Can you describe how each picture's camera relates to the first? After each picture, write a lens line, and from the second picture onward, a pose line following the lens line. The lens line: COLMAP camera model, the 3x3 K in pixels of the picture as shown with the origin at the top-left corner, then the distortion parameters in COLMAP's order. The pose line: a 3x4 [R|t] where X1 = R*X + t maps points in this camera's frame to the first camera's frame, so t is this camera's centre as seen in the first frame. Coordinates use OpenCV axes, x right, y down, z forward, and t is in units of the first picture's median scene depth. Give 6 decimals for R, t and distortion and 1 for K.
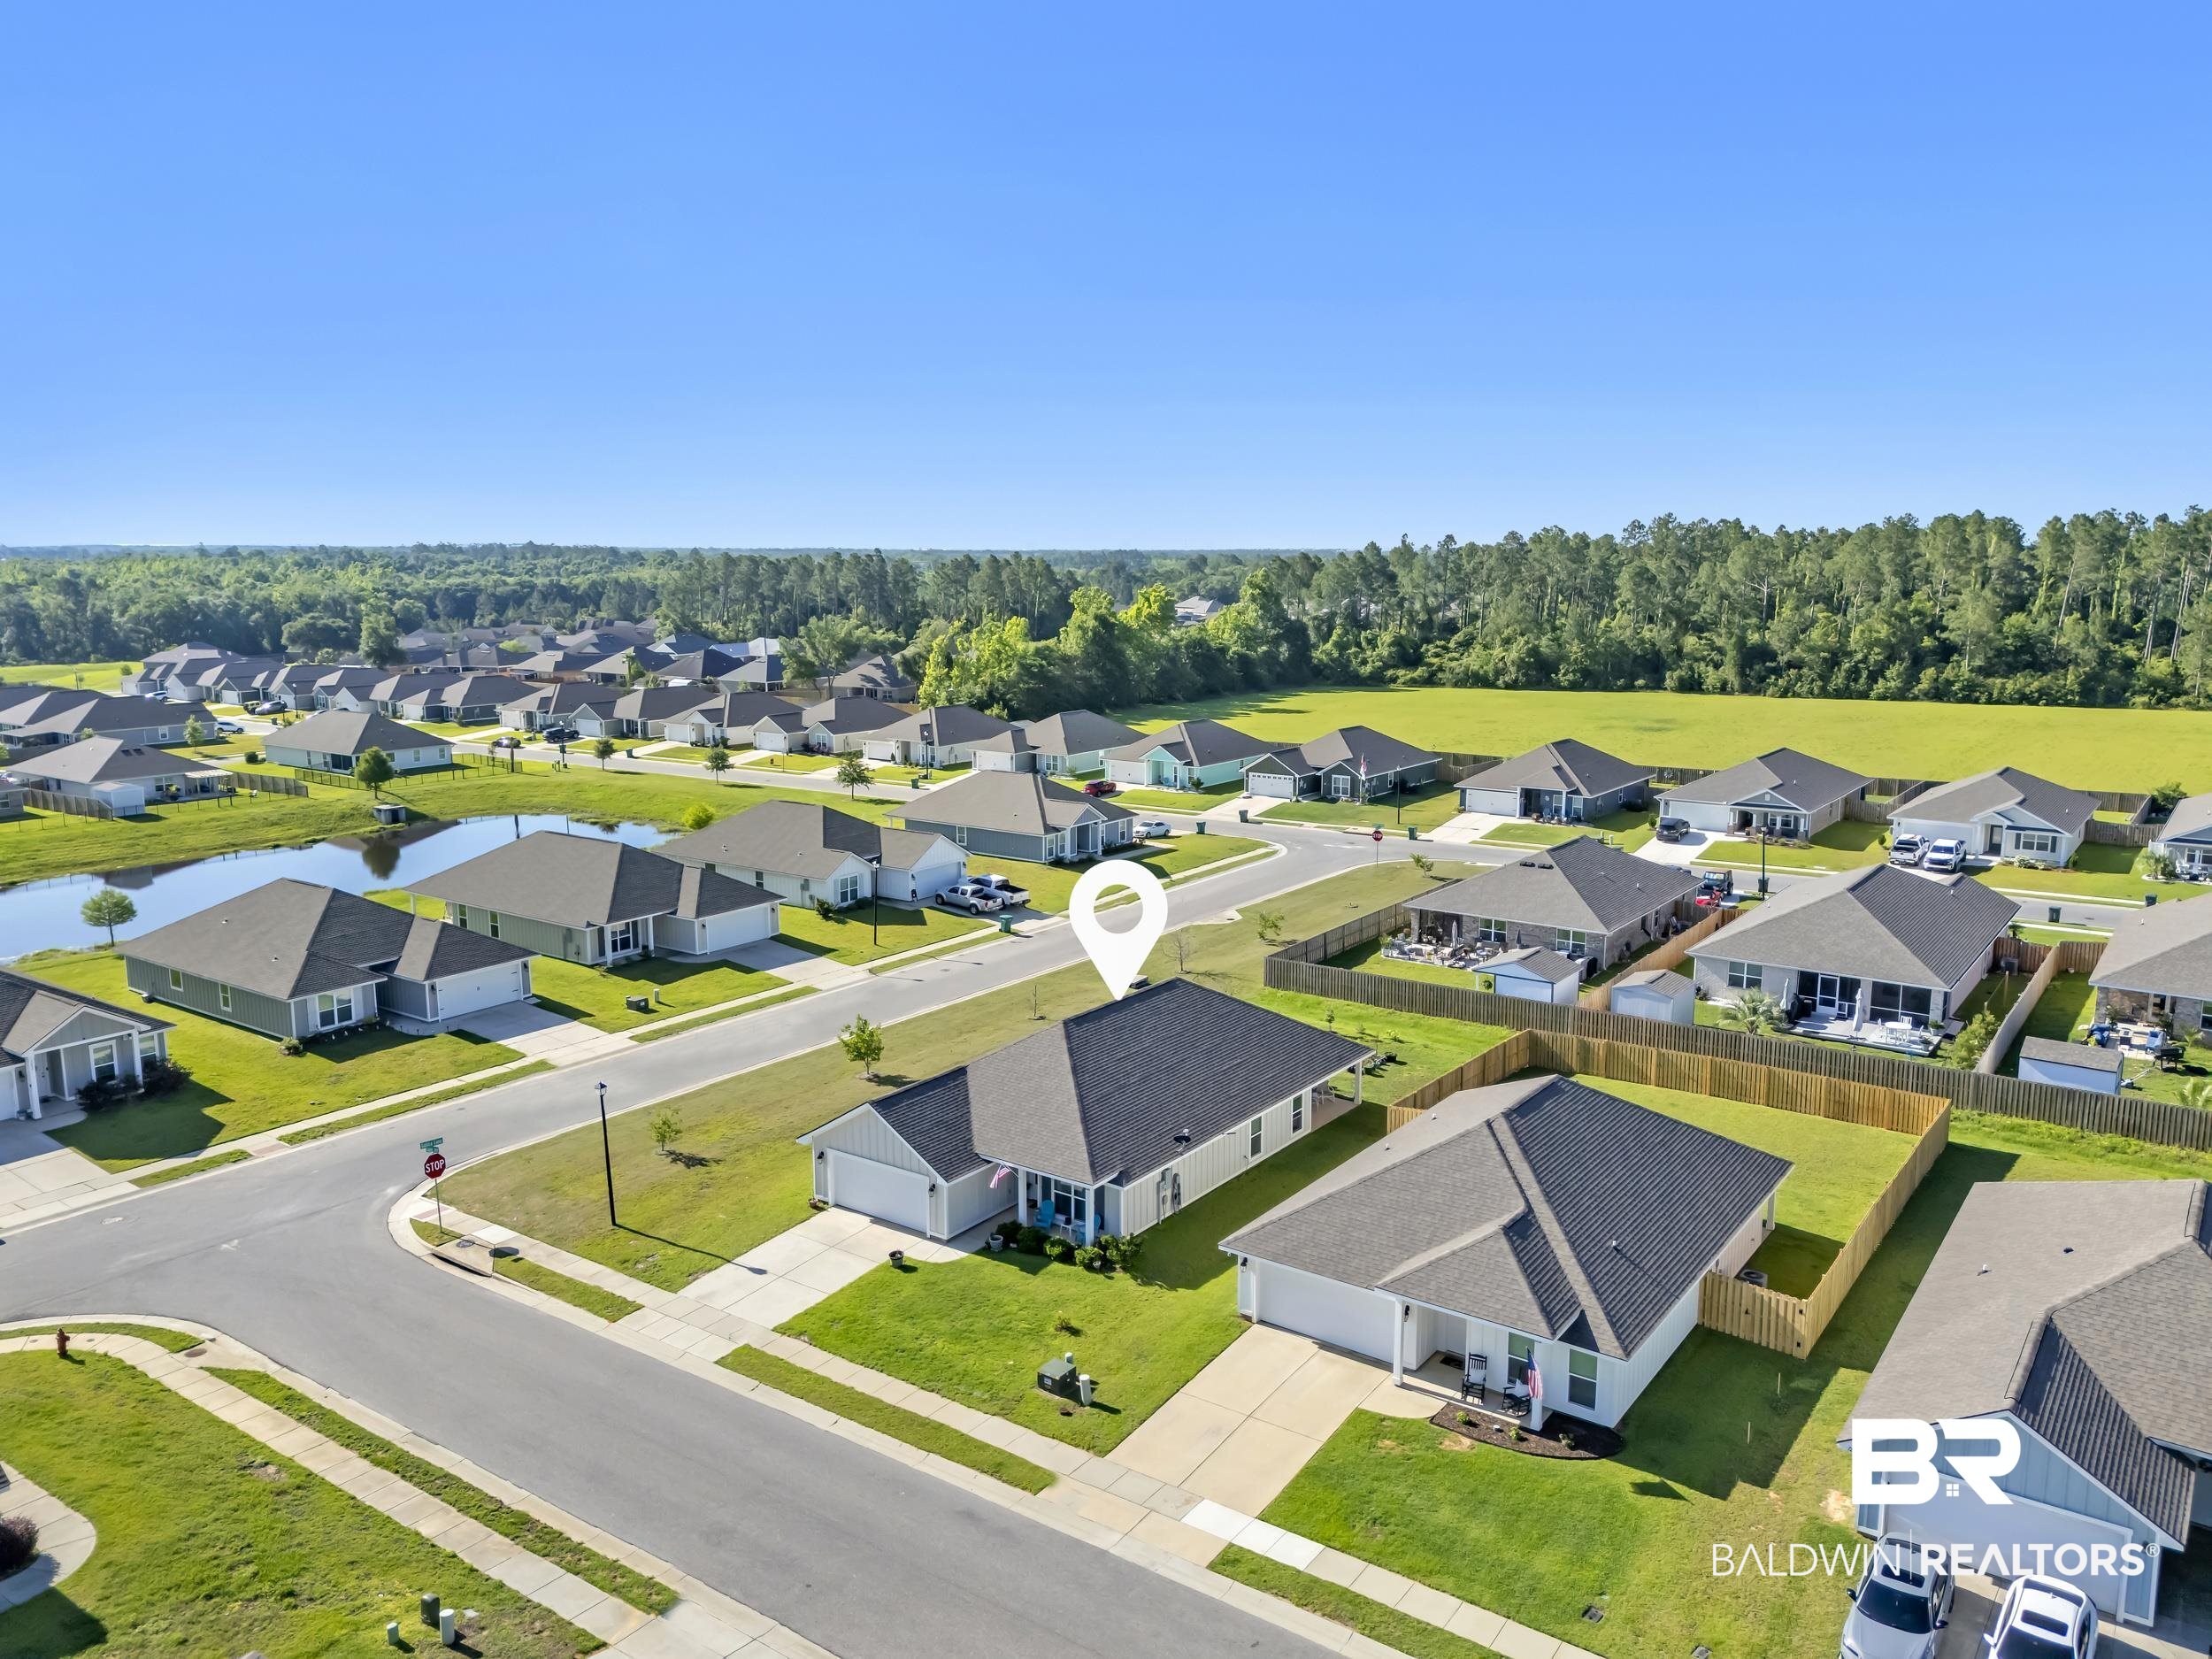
lens RADIAL K [[1637.2, 0, 1112.5], [0, 1637.2, 840.8], [0, 0, 1]] dist [0.061769, -0.027199]
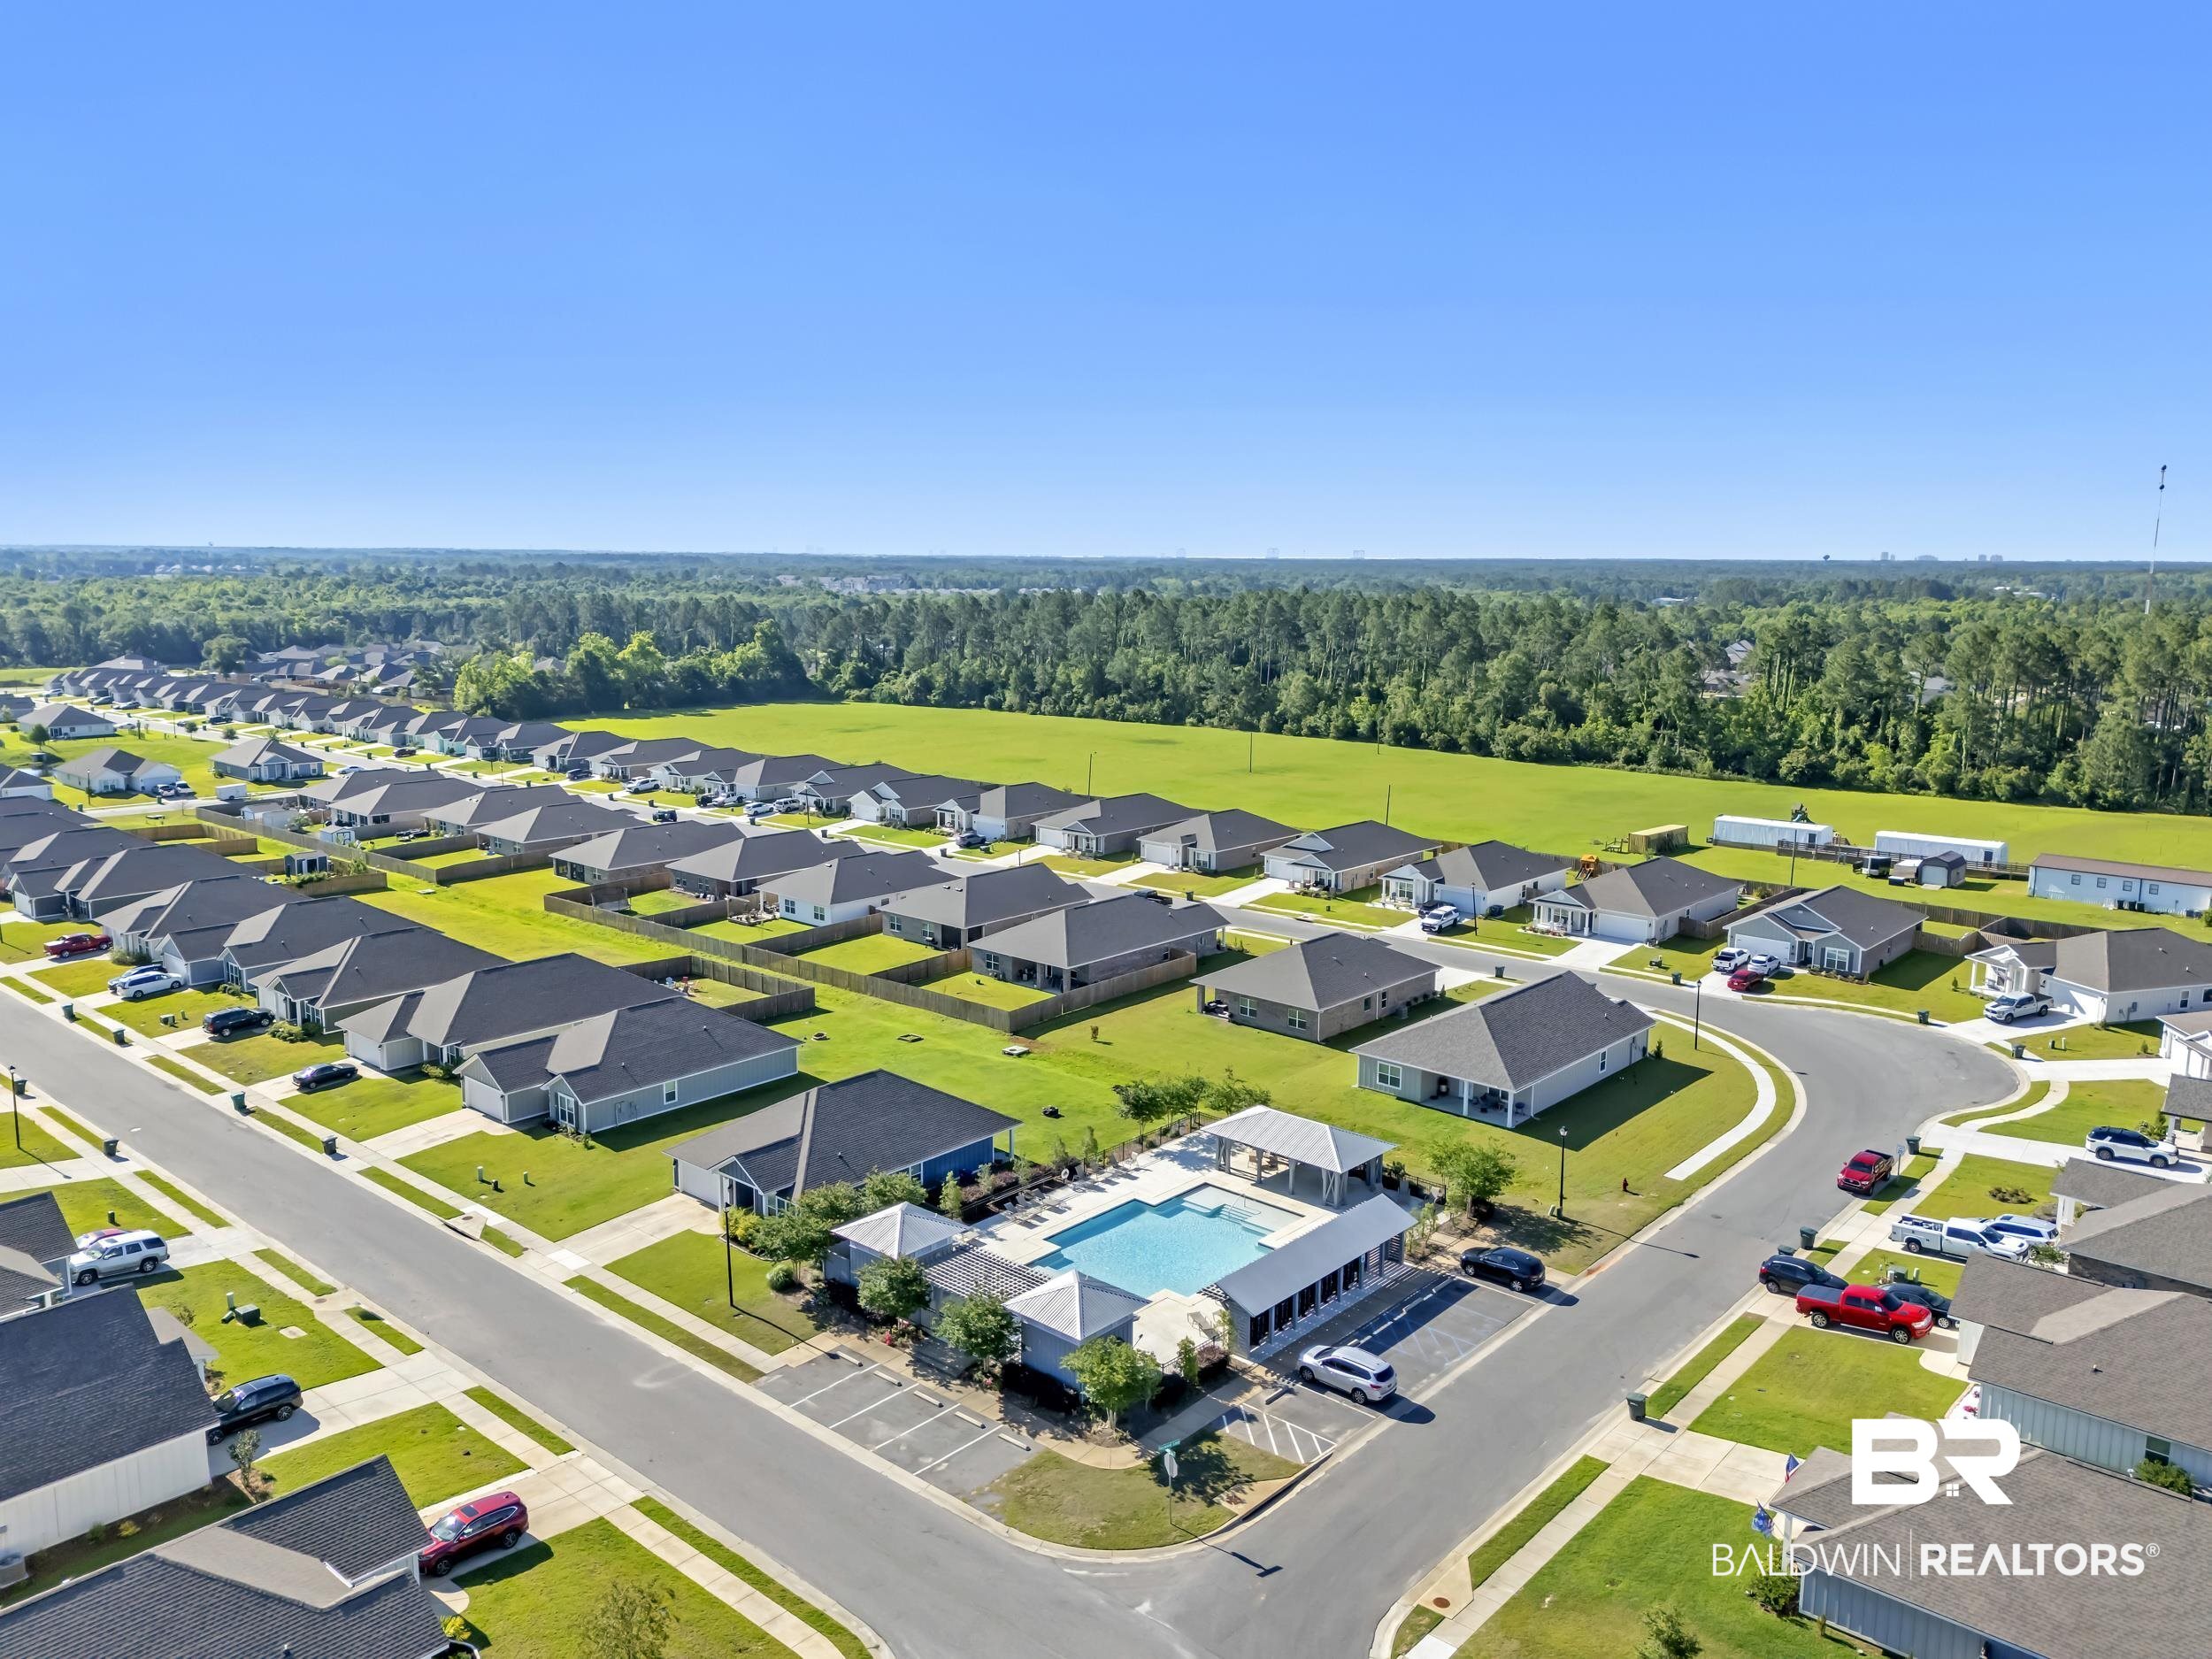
lens RADIAL K [[1637.2, 0, 1111.1], [0, 1637.2, 841.9], [0, 0, 1]] dist [0.061769, -0.027199]
pose [[0.994206, 0.027205, -0.103990, 0.620533], [-0.027510, 0.999620, -0.001507, 0.030219], [0.103910, 0.004359, 0.994577, -0.480967]]
